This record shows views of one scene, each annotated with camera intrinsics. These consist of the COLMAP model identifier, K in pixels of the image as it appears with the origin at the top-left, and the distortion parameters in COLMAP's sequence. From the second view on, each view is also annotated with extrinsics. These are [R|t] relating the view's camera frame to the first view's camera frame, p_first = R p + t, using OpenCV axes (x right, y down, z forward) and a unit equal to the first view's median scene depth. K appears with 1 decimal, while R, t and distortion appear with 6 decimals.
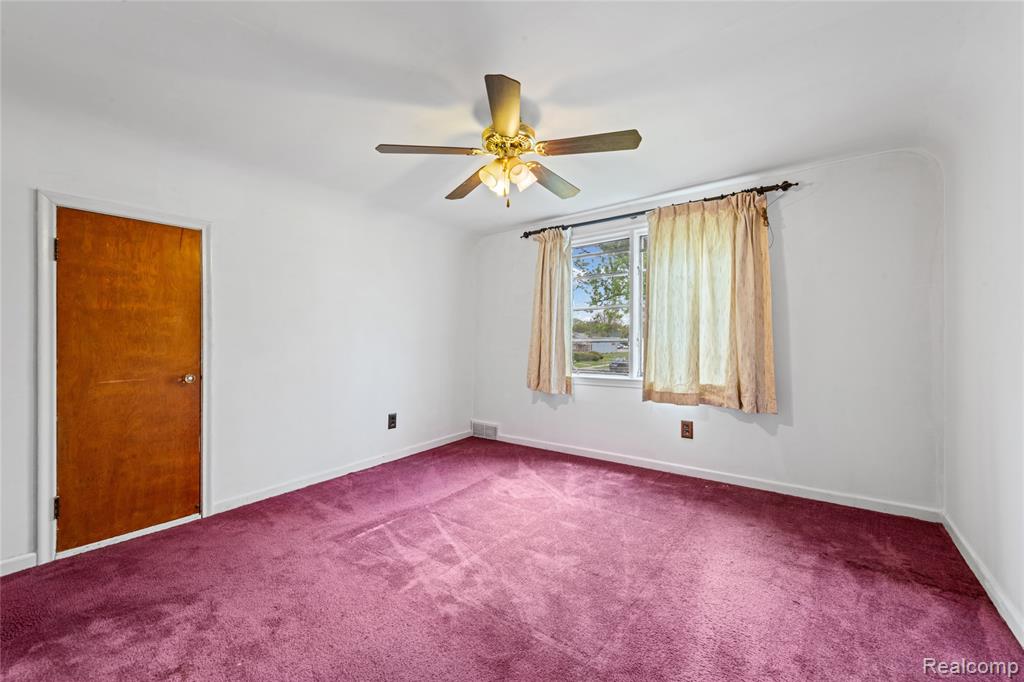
lens RADIAL K [[405.3, 0, 512.3], [0, 405.3, 342.2], [0, 0, 1]] dist [0.010822, -0.001496]
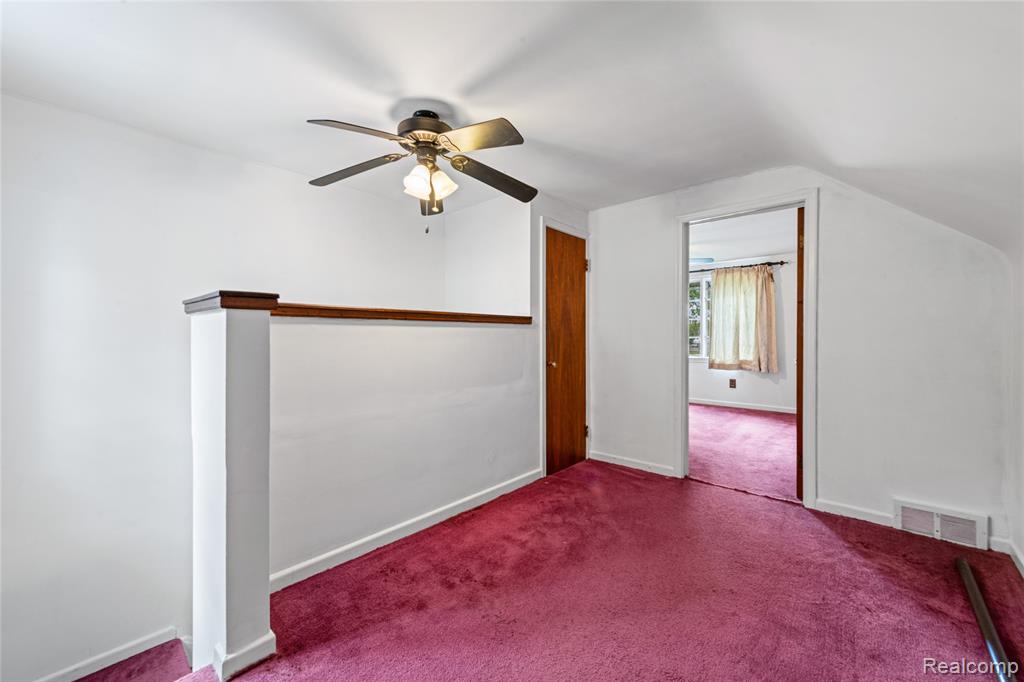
lens RADIAL K [[405.3, 0, 510.9], [0, 405.3, 338.0], [0, 0, 1]] dist [0.010822, -0.001496]
pose [[0.993650, -0.001535, -0.112505, -0.421690], [0.001330, 0.999997, -0.001904, 0.000763], [0.112507, 0.001742, 0.993649, -1.096201]]
